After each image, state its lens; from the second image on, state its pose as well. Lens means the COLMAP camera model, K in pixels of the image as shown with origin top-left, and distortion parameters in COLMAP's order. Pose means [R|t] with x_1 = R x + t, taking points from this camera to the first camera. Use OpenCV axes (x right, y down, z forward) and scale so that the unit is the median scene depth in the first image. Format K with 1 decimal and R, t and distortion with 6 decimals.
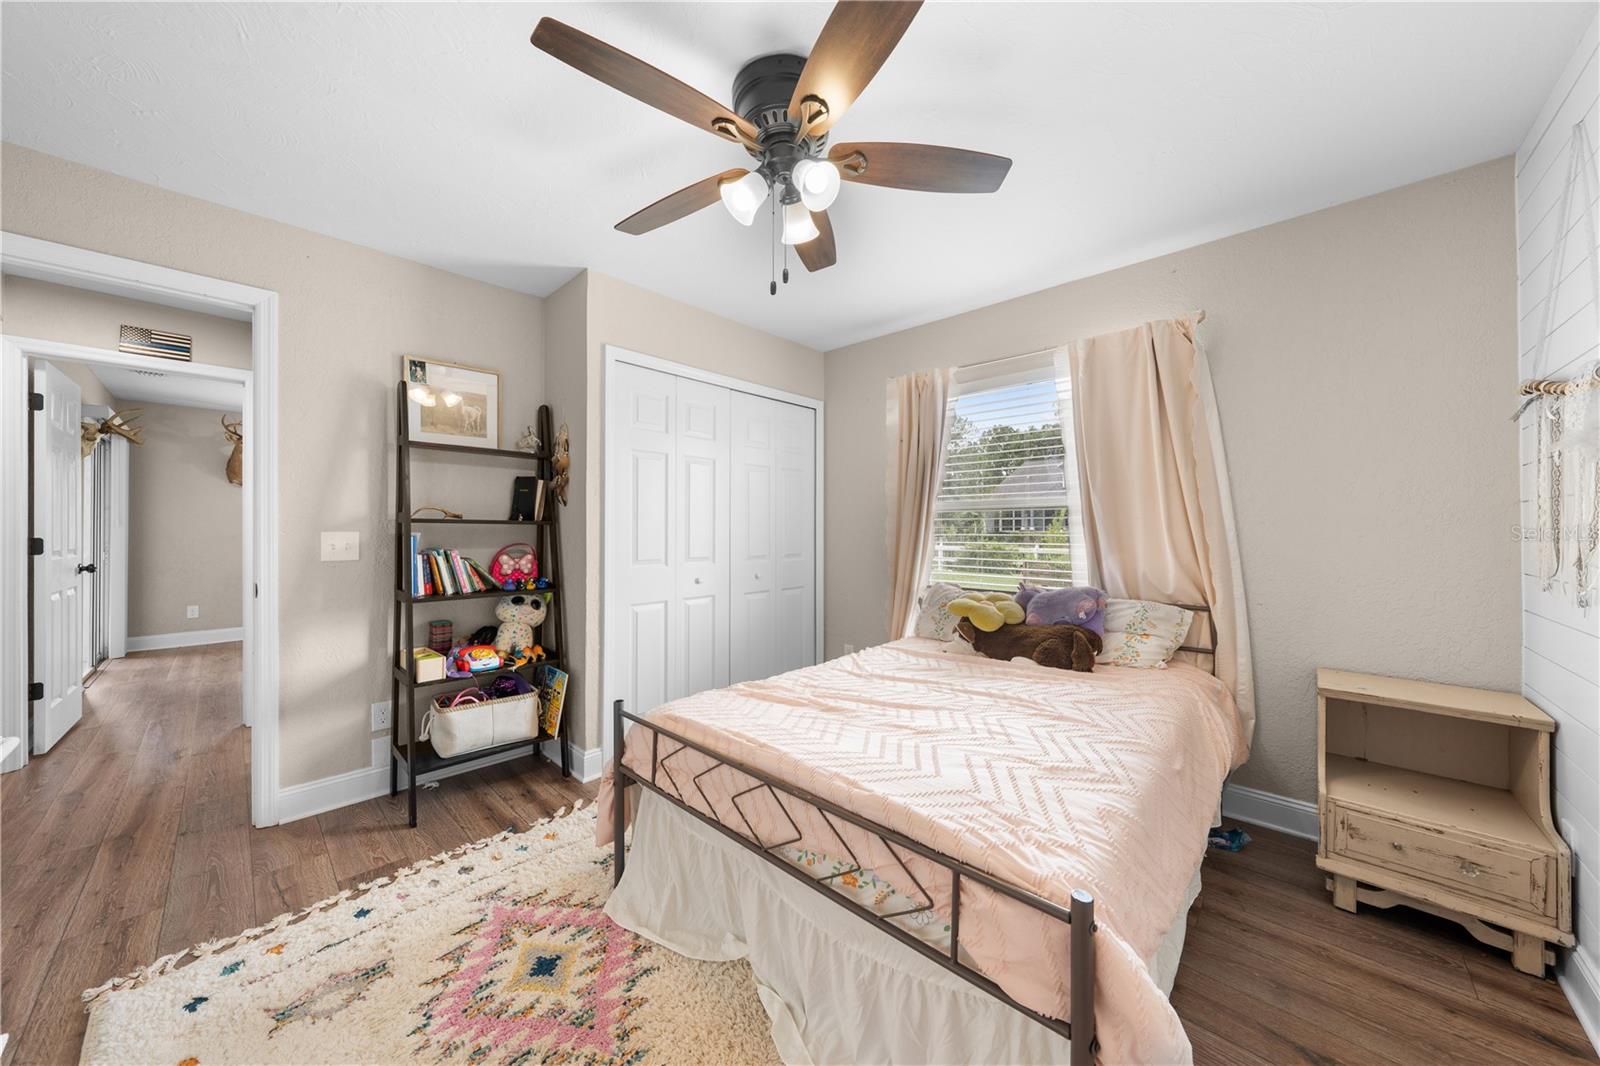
lens RADIAL K [[542.1, 0, 802.4], [0, 542.1, 527.9], [0, 0, 1]] dist [-0.003530, 0.000255]
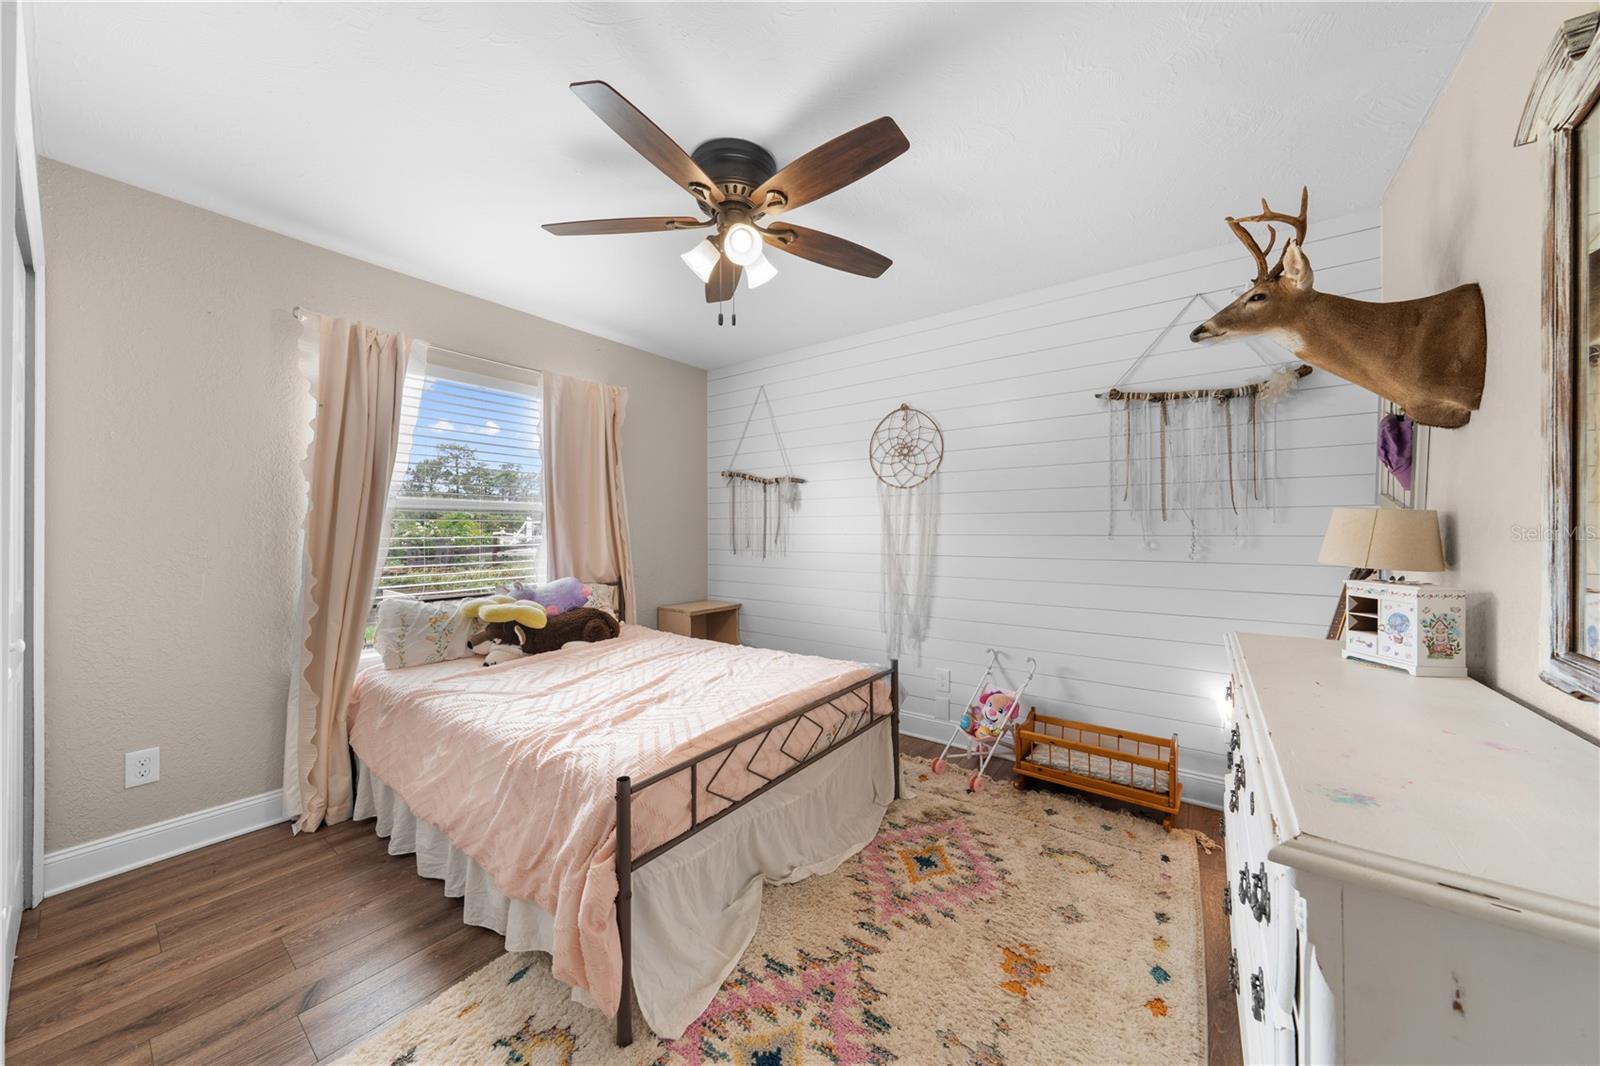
lens RADIAL K [[542.1, 0, 796.5], [0, 542.1, 529.7], [0, 0, 1]] dist [-0.003530, 0.000255]
pose [[-0.109706, -0.001235, 0.993963, -1.225787], [0.001701, 0.999998, 0.001430, -0.003801], [-0.993963, 0.001848, -0.109704, 0.988086]]
